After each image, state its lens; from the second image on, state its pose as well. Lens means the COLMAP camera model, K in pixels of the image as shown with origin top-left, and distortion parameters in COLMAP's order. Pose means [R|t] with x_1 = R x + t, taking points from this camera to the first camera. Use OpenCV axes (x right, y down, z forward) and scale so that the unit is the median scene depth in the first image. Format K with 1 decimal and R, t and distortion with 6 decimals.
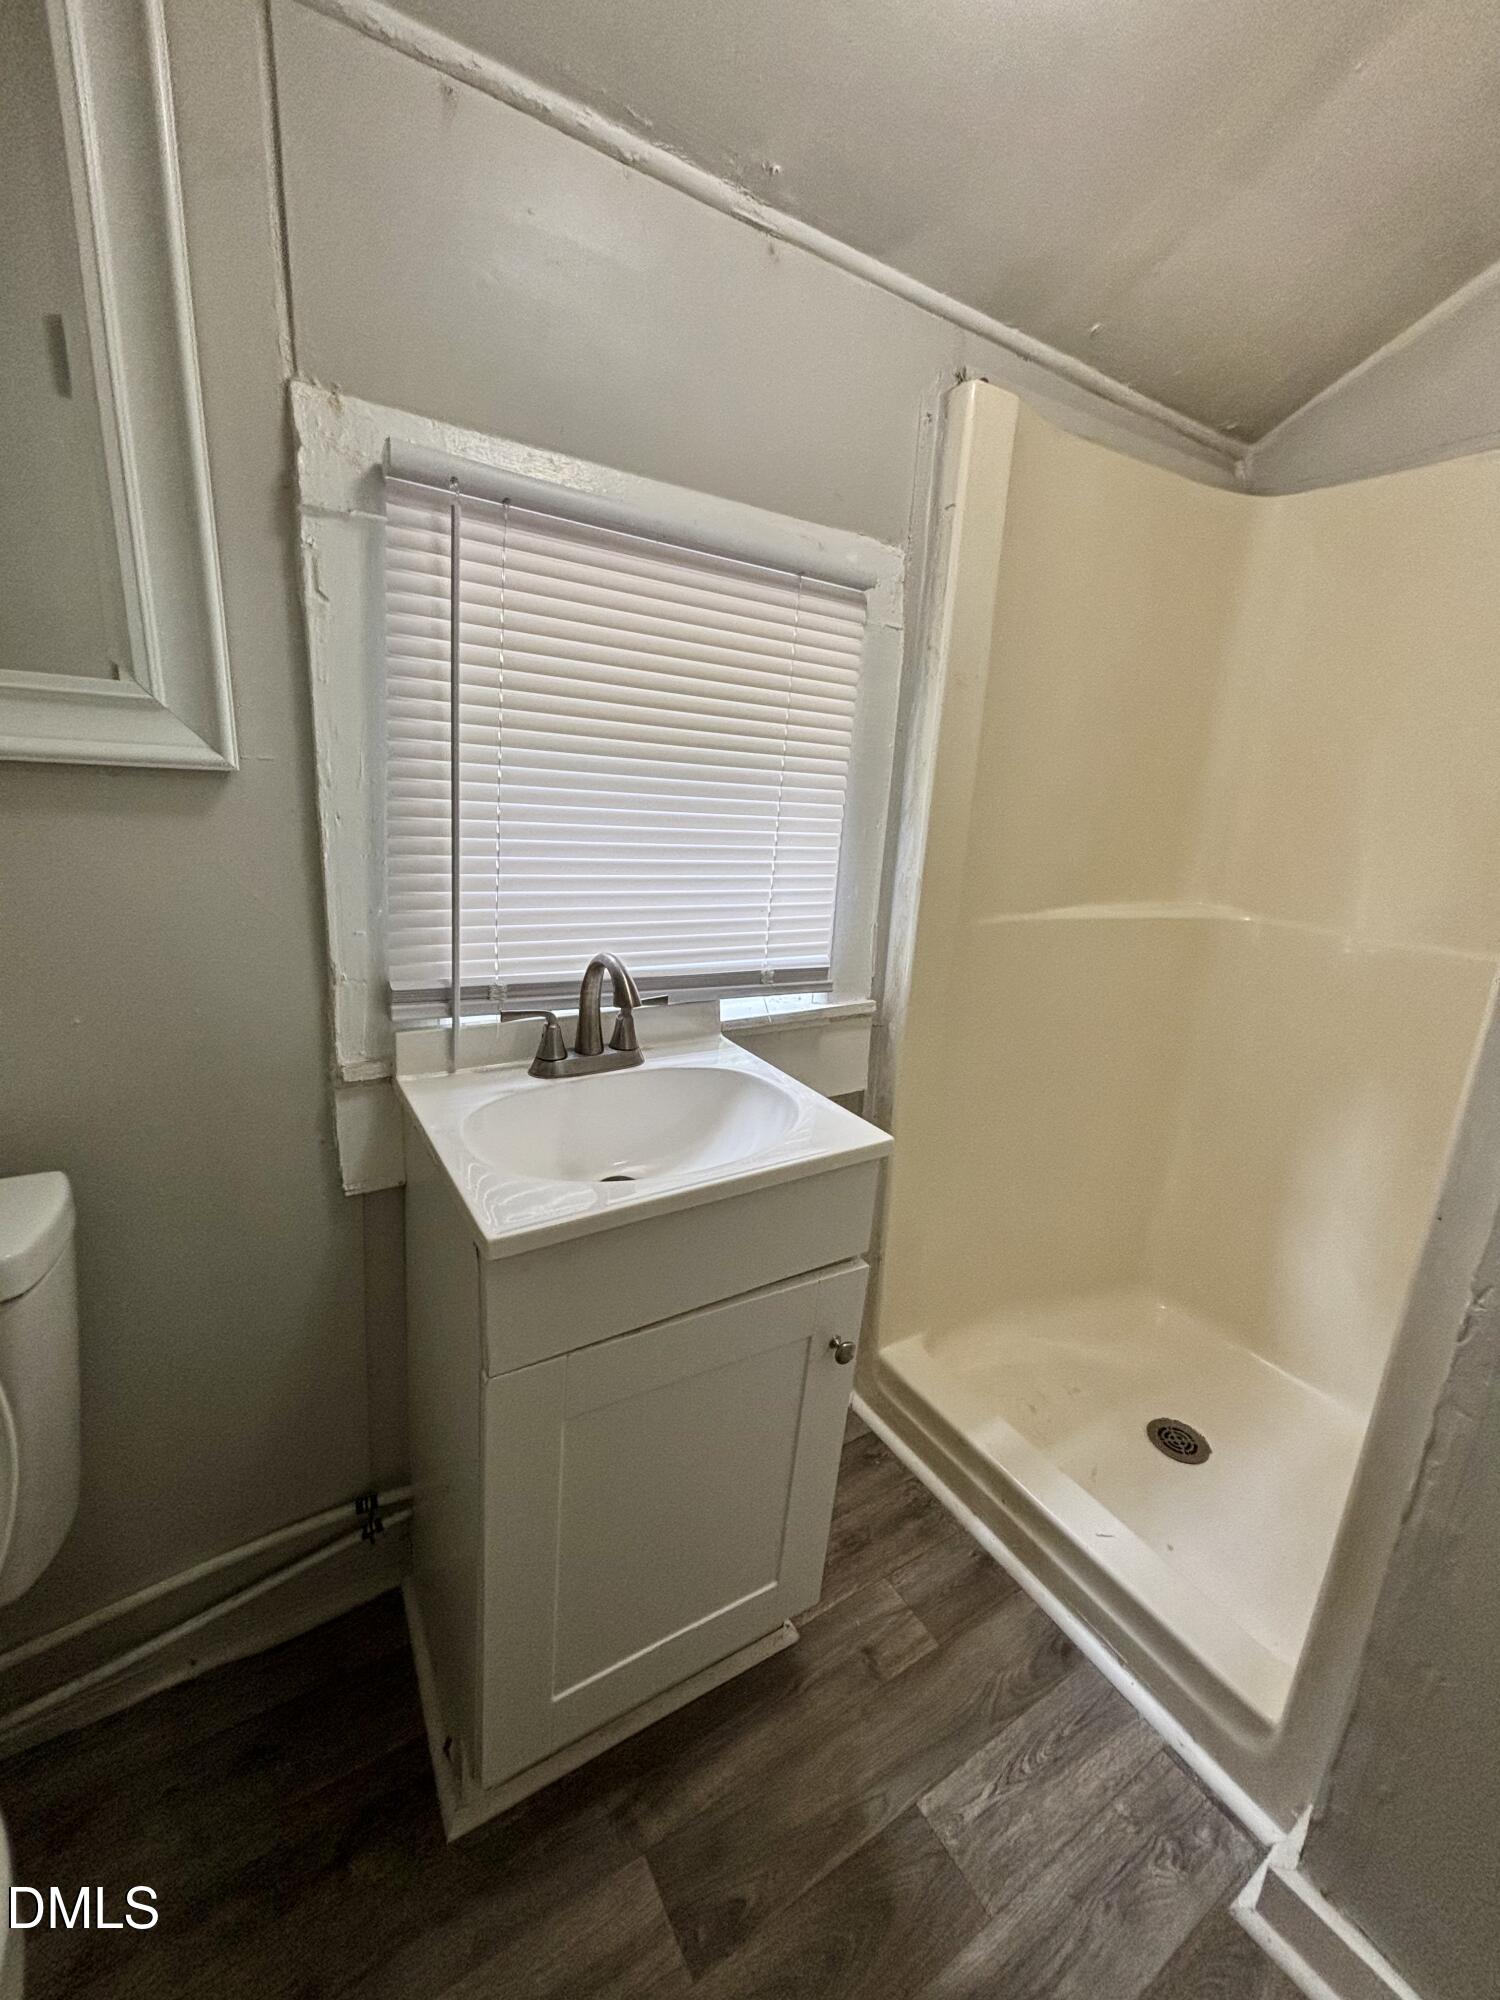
lens RADIAL K [[802.8, 0, 743.2], [0, 802.8, 992.5], [0, 0, 1]] dist [-0.007177, 0.002639]
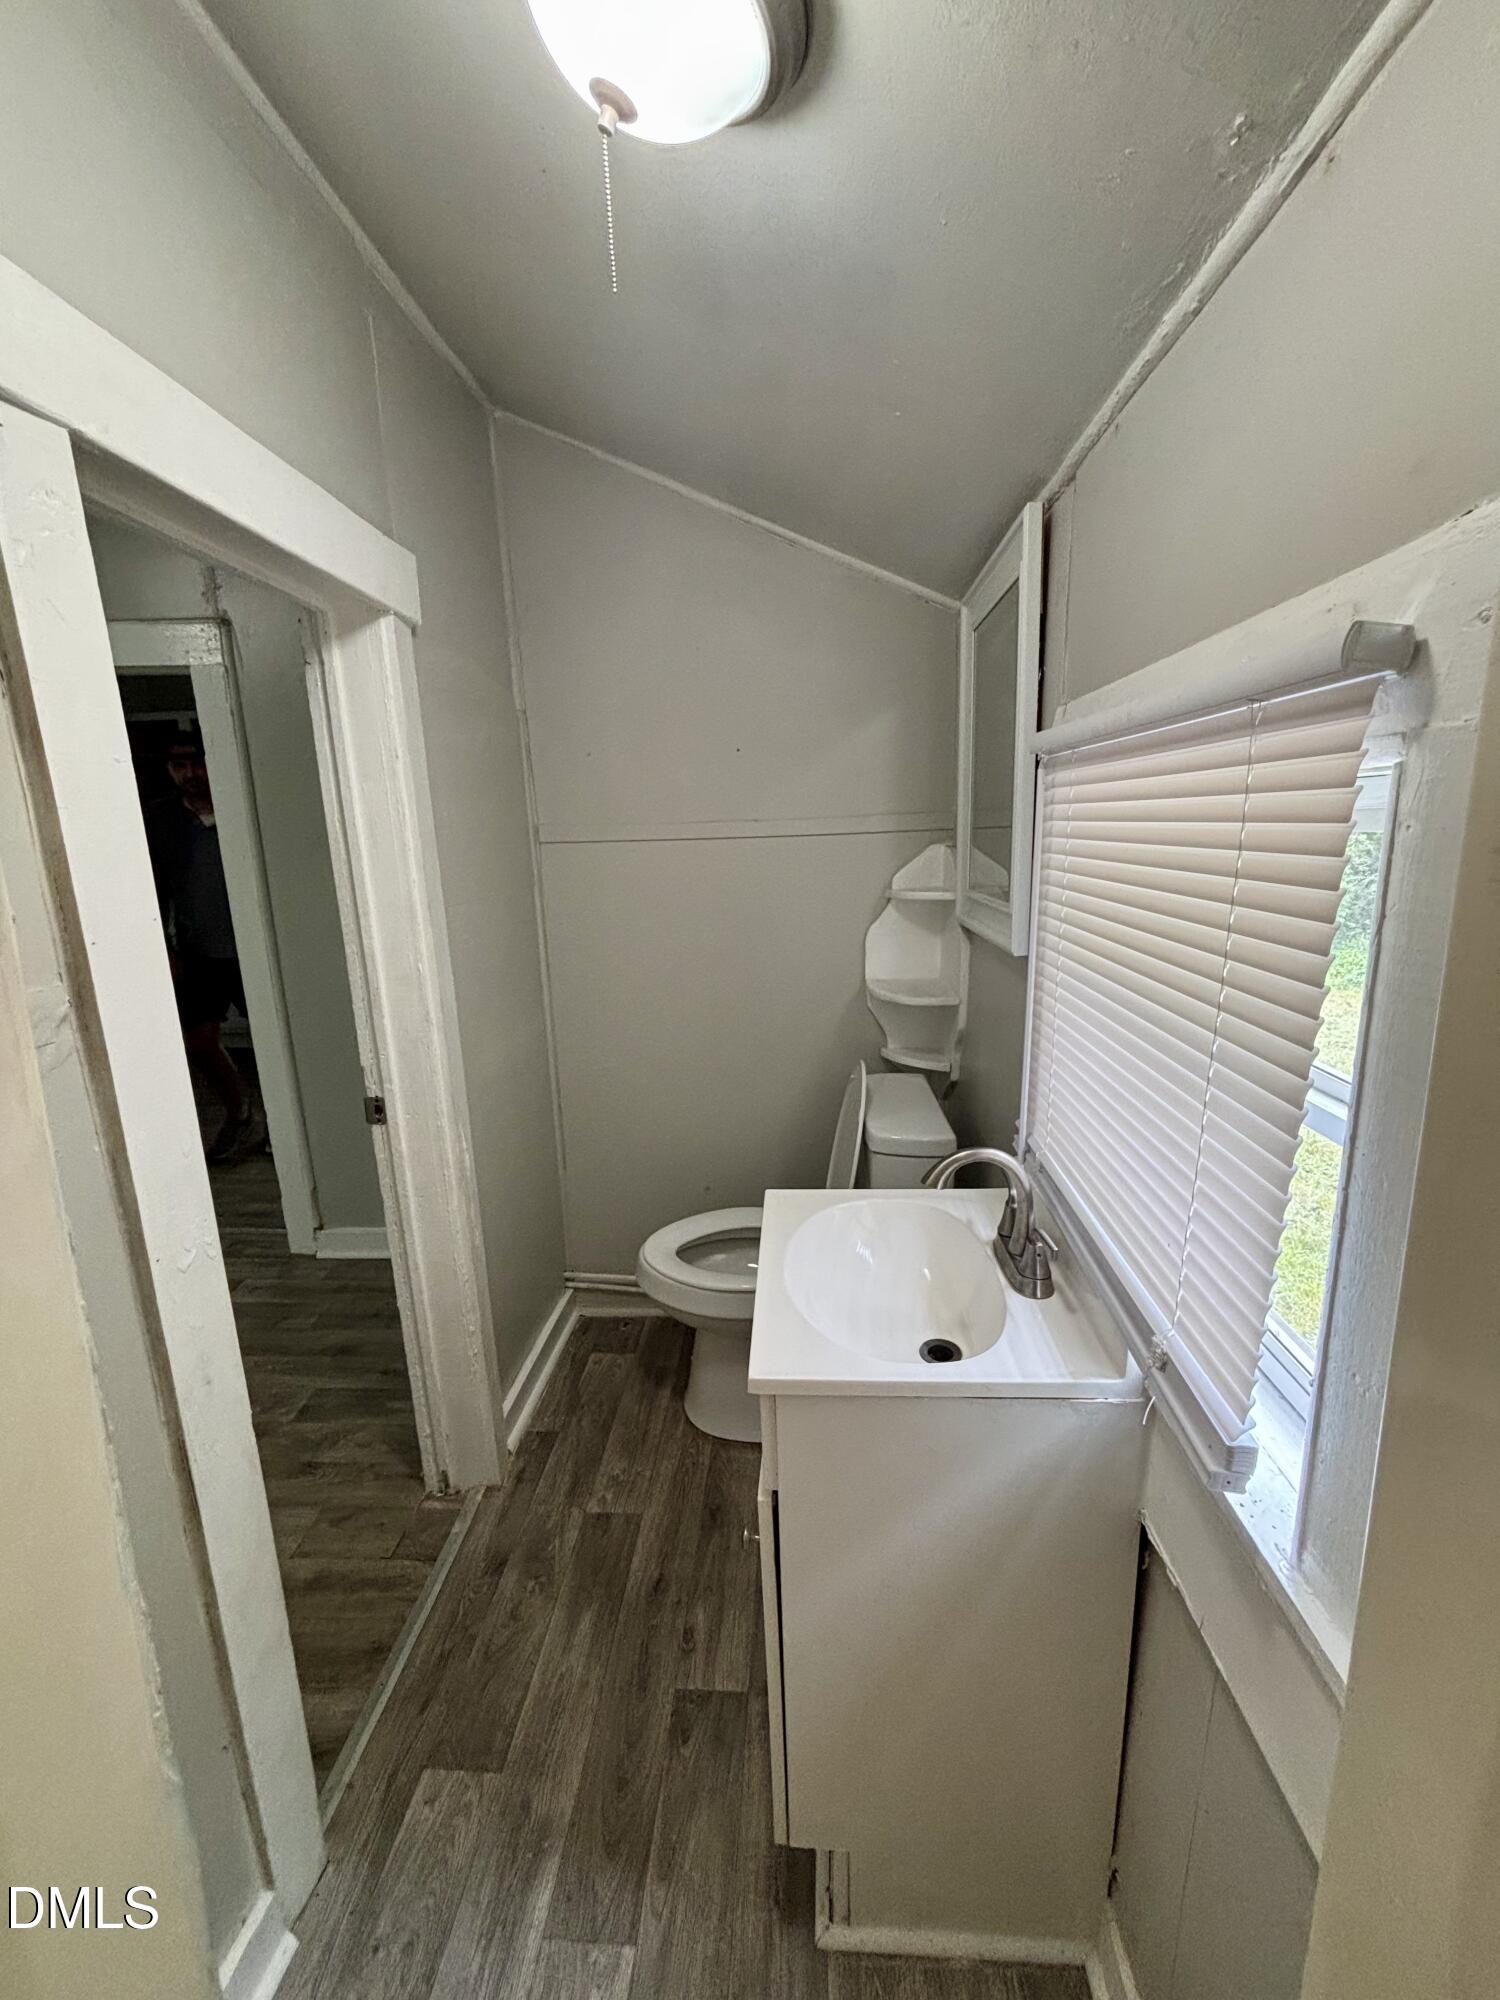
lens RADIAL K [[802.8, 0, 759.1], [0, 802.8, 994.9], [0, 0, 1]] dist [-0.007177, 0.002639]
pose [[-0.572059, 0.117708, -0.811722, 0.780799], [-0.226472, 0.928509, 0.294249, -0.450247], [0.788327, 0.352160, -0.504504, 1.155930]]
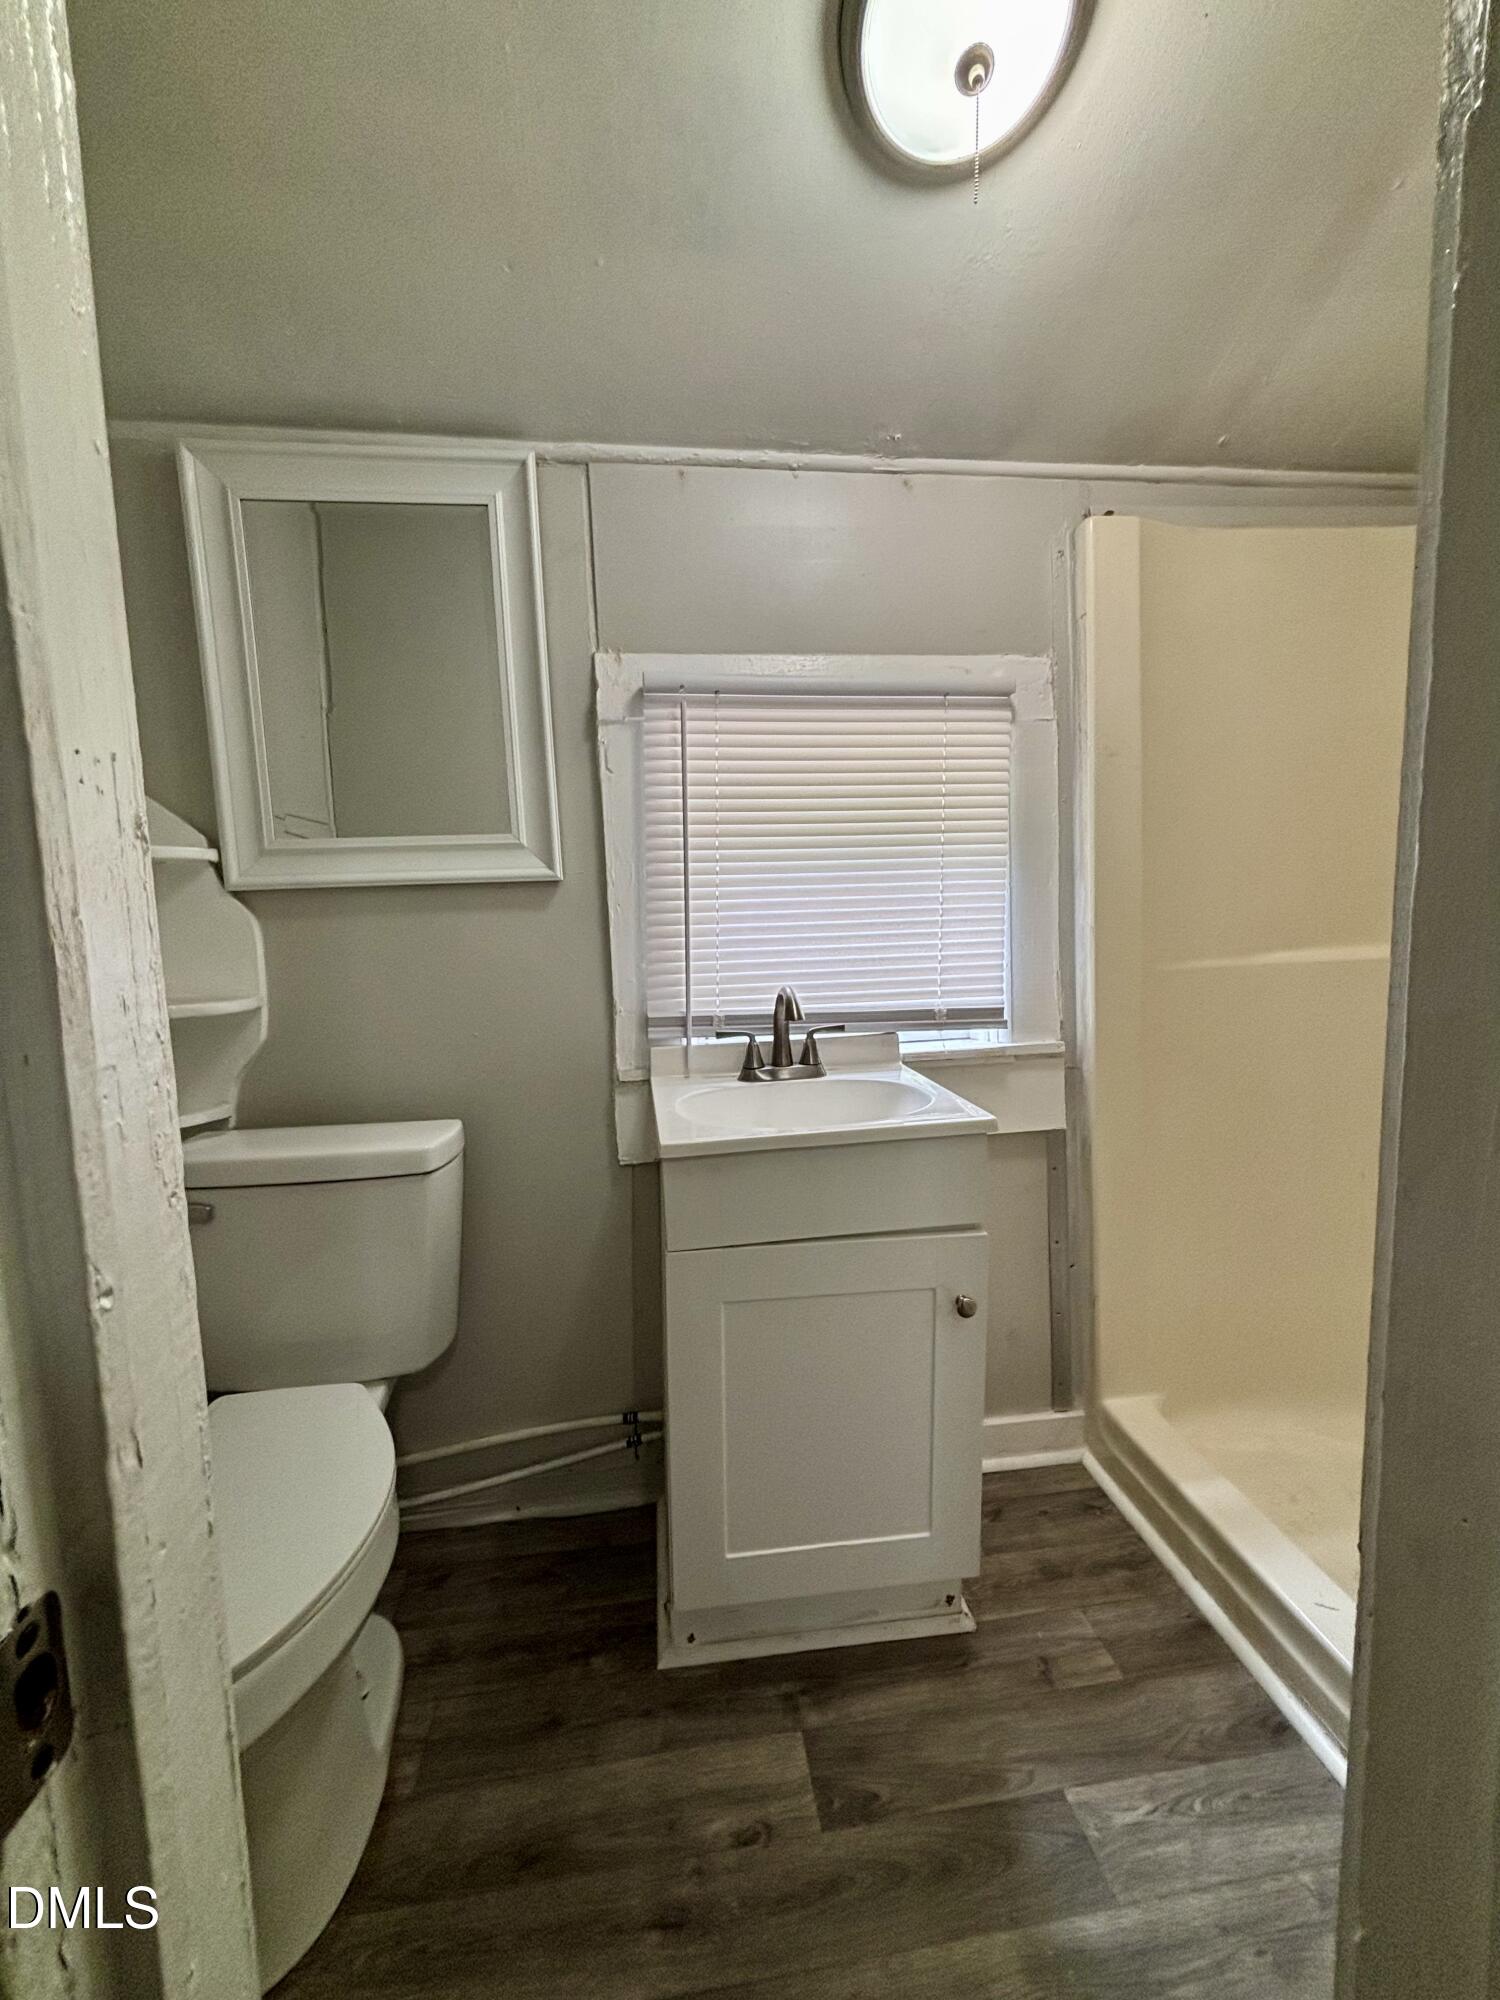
lens RADIAL K [[802.8, 0, 744.2], [0, 802.8, 989.9], [0, 0, 1]] dist [-0.007177, 0.002639]
pose [[0.908743, -0.051319, -0.414188, 0.306666], [-0.015982, 0.987404, -0.157409, 0.161752], [0.417049, 0.149664, 0.896477, -0.229493]]
